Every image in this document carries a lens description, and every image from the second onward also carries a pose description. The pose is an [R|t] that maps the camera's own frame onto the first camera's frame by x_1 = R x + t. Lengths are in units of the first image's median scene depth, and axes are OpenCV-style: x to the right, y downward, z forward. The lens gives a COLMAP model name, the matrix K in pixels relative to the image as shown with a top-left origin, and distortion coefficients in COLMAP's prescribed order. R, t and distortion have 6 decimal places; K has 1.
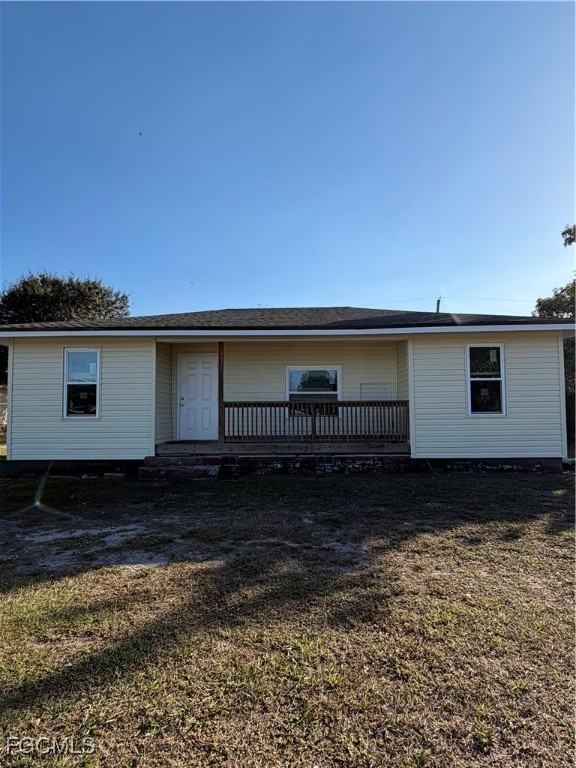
lens RADIAL K [[456.3, 0, 290.8], [0, 456.3, 384.2], [0, 0, 1]] dist [-0.013841, 0.005402]
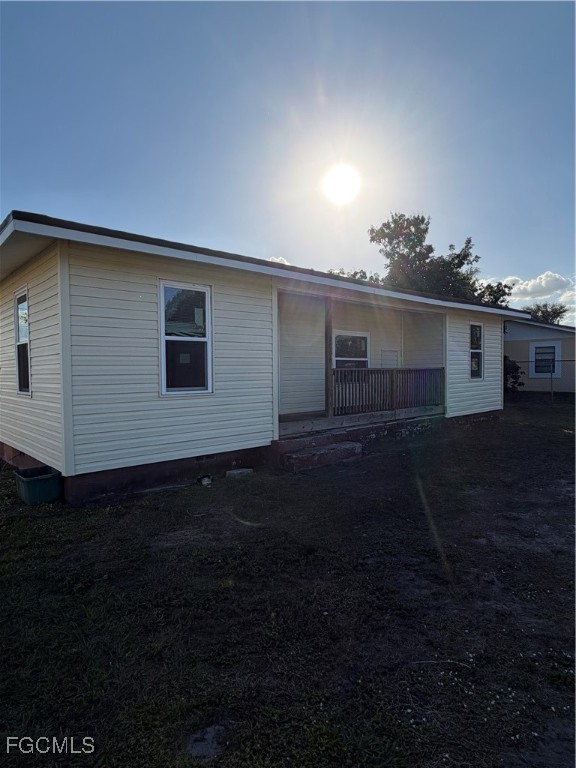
lens RADIAL K [[456.3, 0, 285.6], [0, 456.3, 382.8], [0, 0, 1]] dist [-0.013841, 0.005402]
pose [[0.724367, -0.019861, 0.689129, -0.816557], [-0.032052, 0.997534, 0.062441, 0.014523], [-0.688669, -0.067318, 0.721944, 0.446618]]
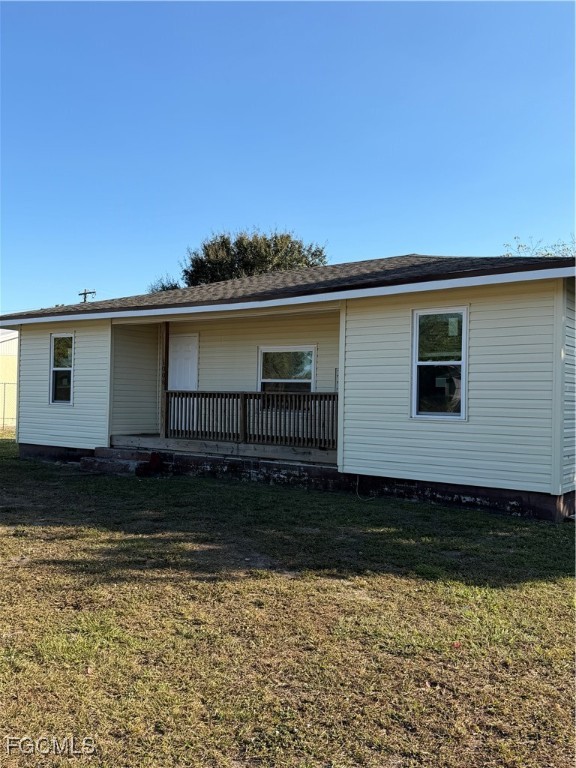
lens RADIAL K [[686.7, 0, 284.2], [0, 686.7, 385.6], [0, 0, 1]] dist [0.073322, 0.001500]
pose [[0.817418, 0.013141, -0.575895, 0.815799], [0.006796, 0.999450, 0.032453, -0.012436], [0.576005, -0.030442, 0.816879, 0.052202]]
